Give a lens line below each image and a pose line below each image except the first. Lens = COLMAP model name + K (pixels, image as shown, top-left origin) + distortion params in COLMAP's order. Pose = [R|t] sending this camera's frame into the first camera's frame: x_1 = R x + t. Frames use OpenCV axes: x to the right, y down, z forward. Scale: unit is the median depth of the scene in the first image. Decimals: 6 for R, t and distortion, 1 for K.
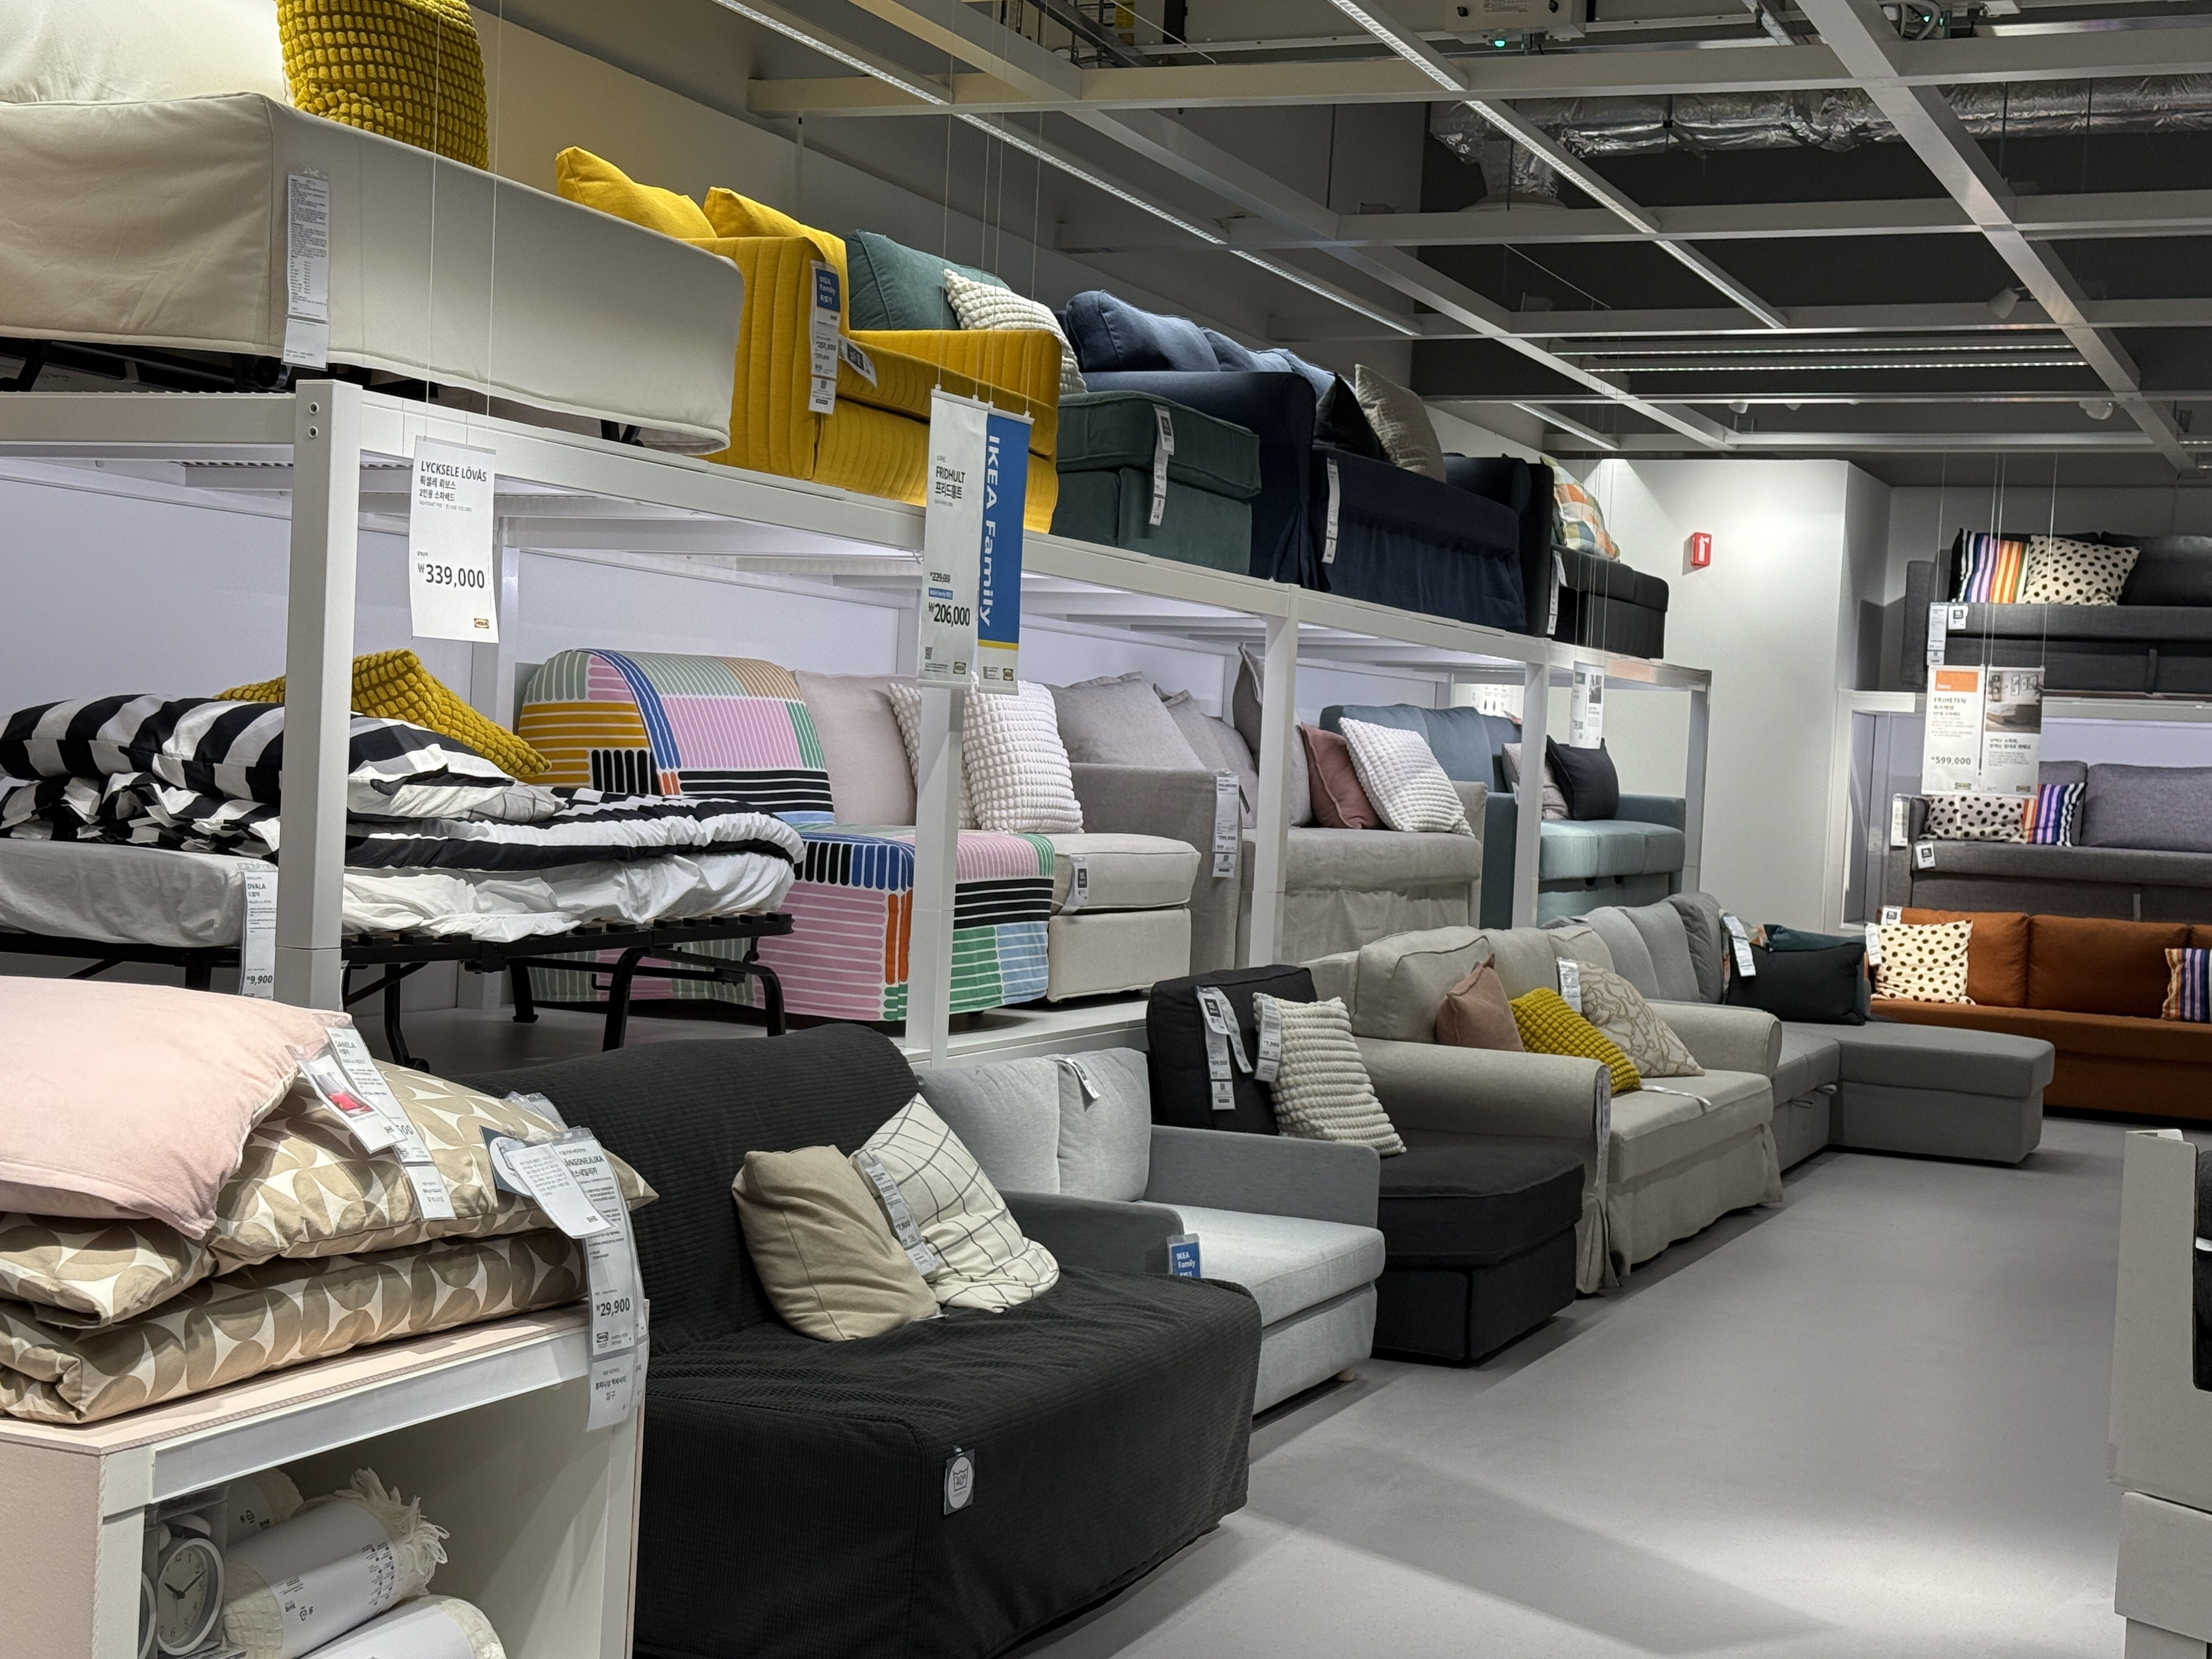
lens RADIAL K [[3160.3, 0, 1106.0], [0, 3160.3, 829.5], [0, 0, 1]] dist [0.011745, 0.984386]
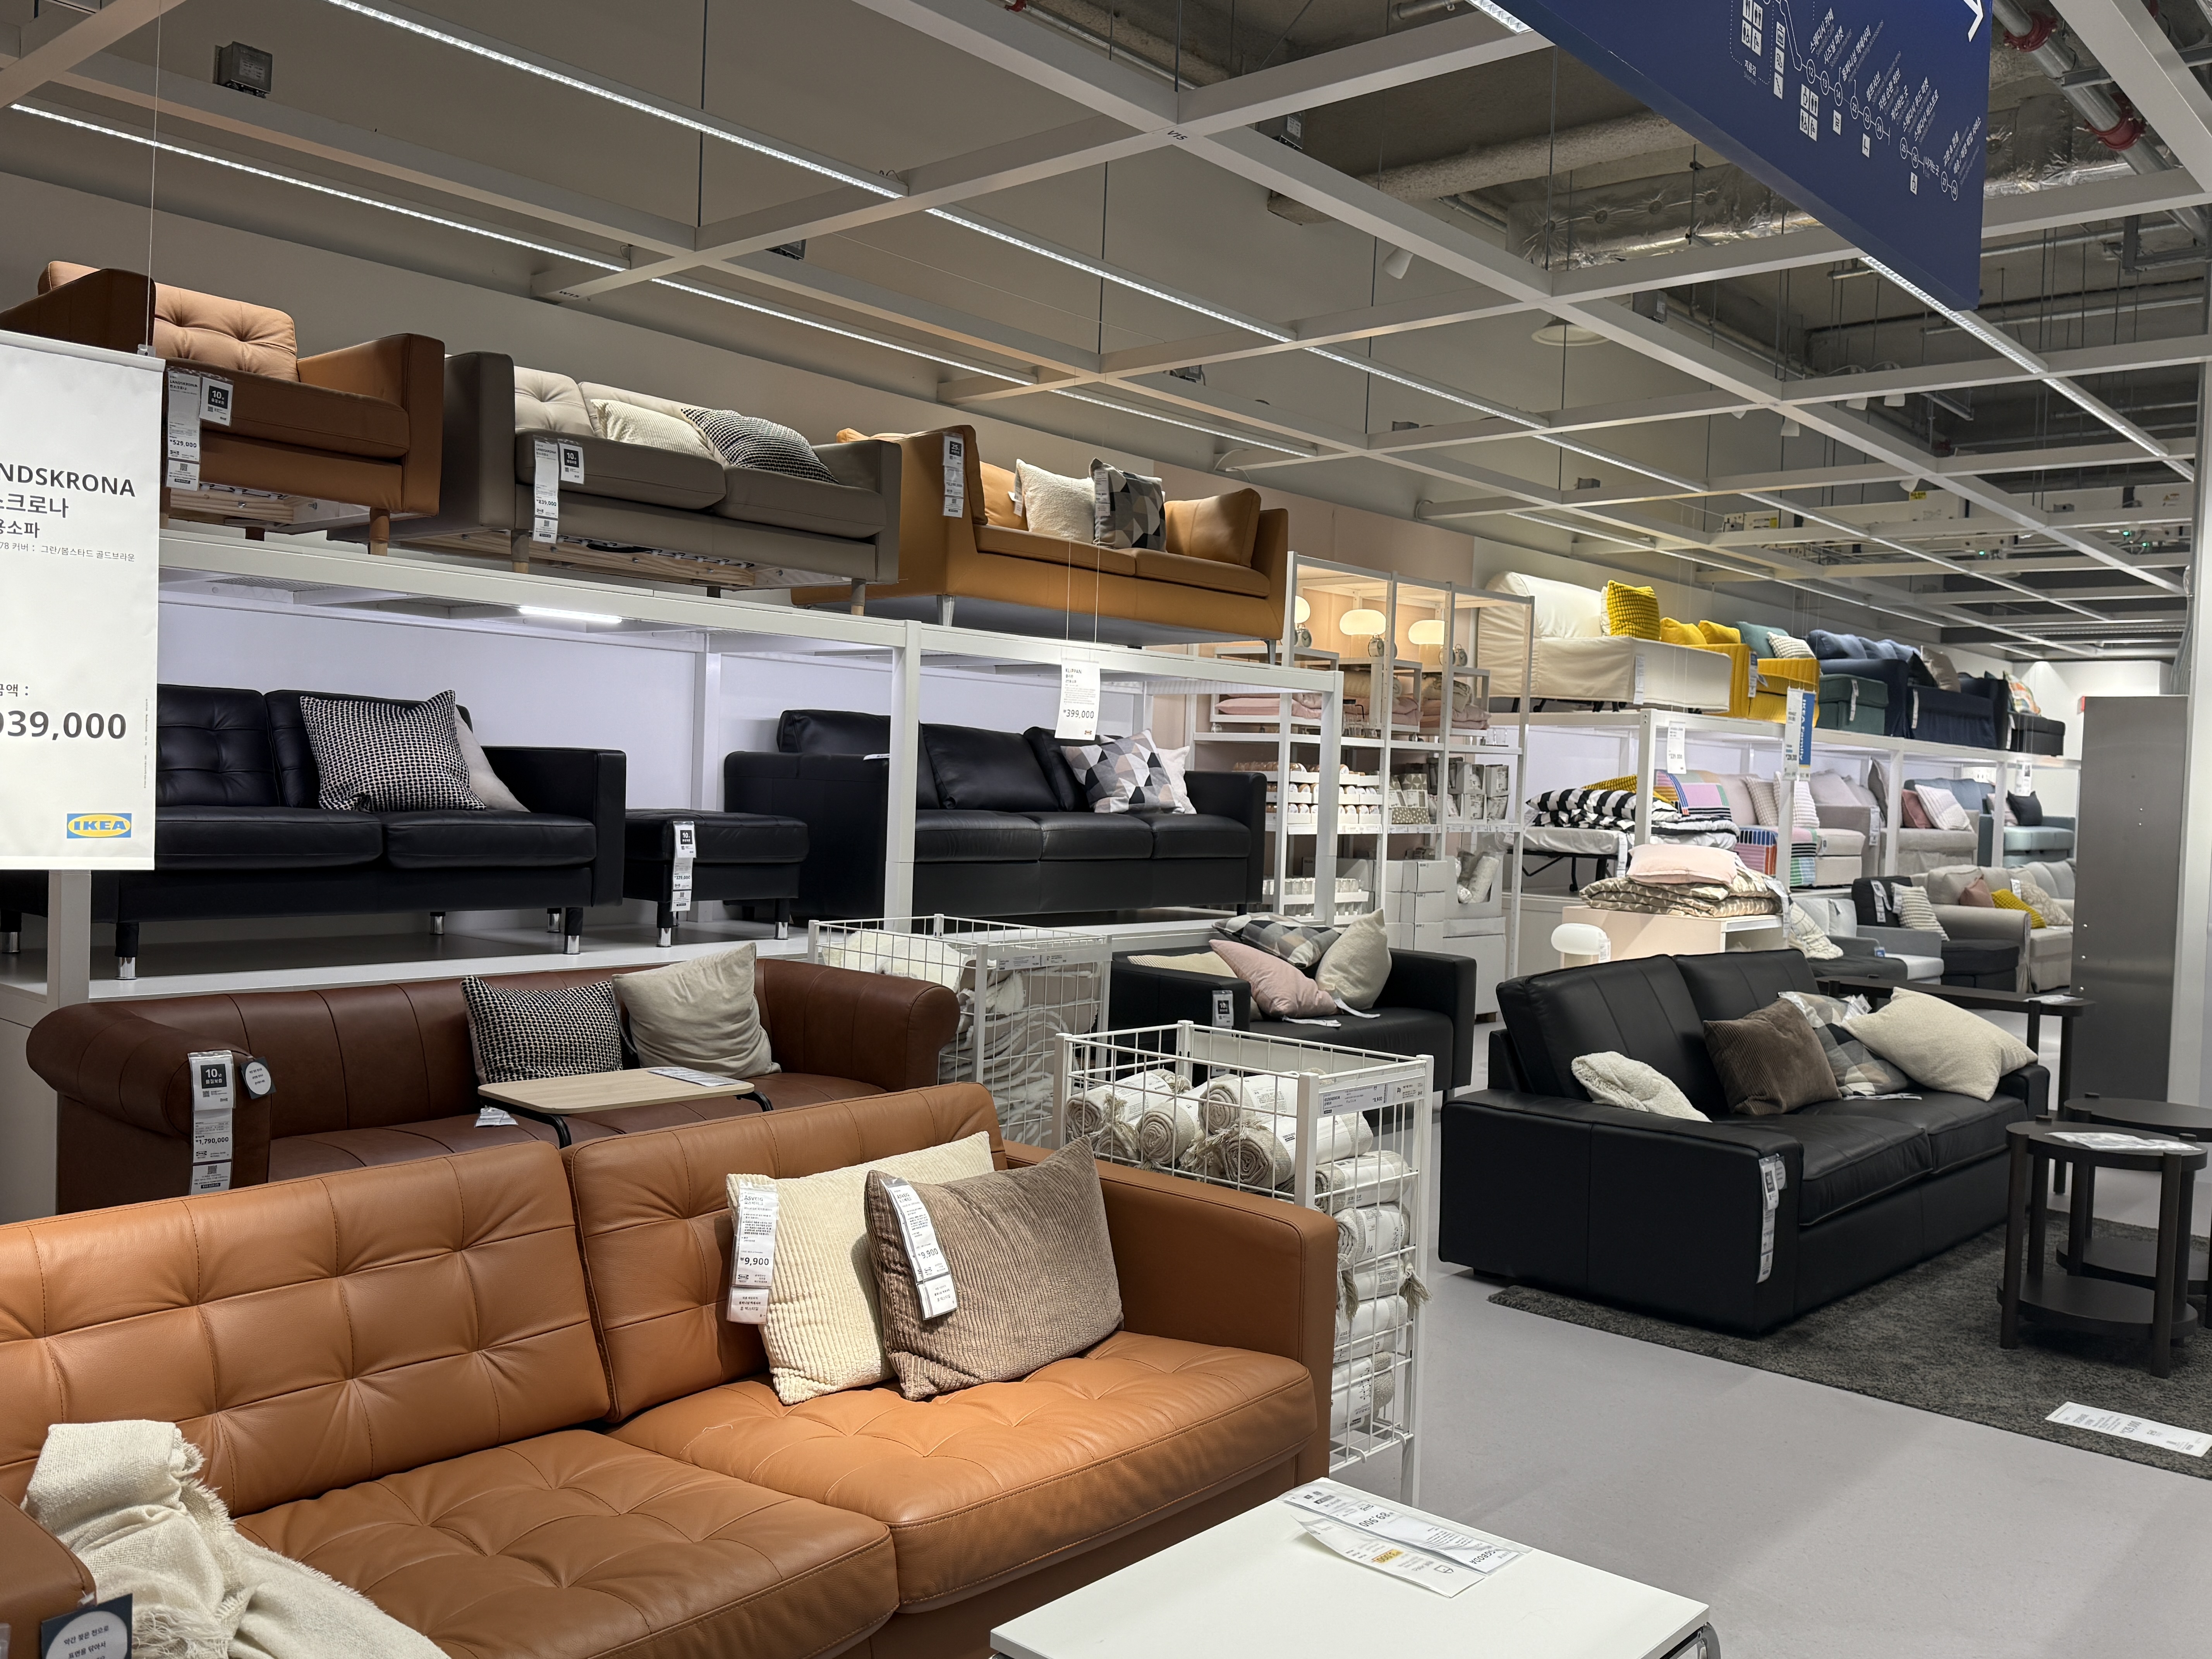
lens RADIAL K [[1846.1, 0, 1080.6], [0, 1846.1, 832.3], [0, 0, 1]] dist [0.190270, -0.421803]
pose [[0.947922, -0.006899, -0.318429, -0.102372], [0.004147, 0.999948, -0.009318, 0.017887], [0.318476, 0.007512, 0.947901, -0.830870]]
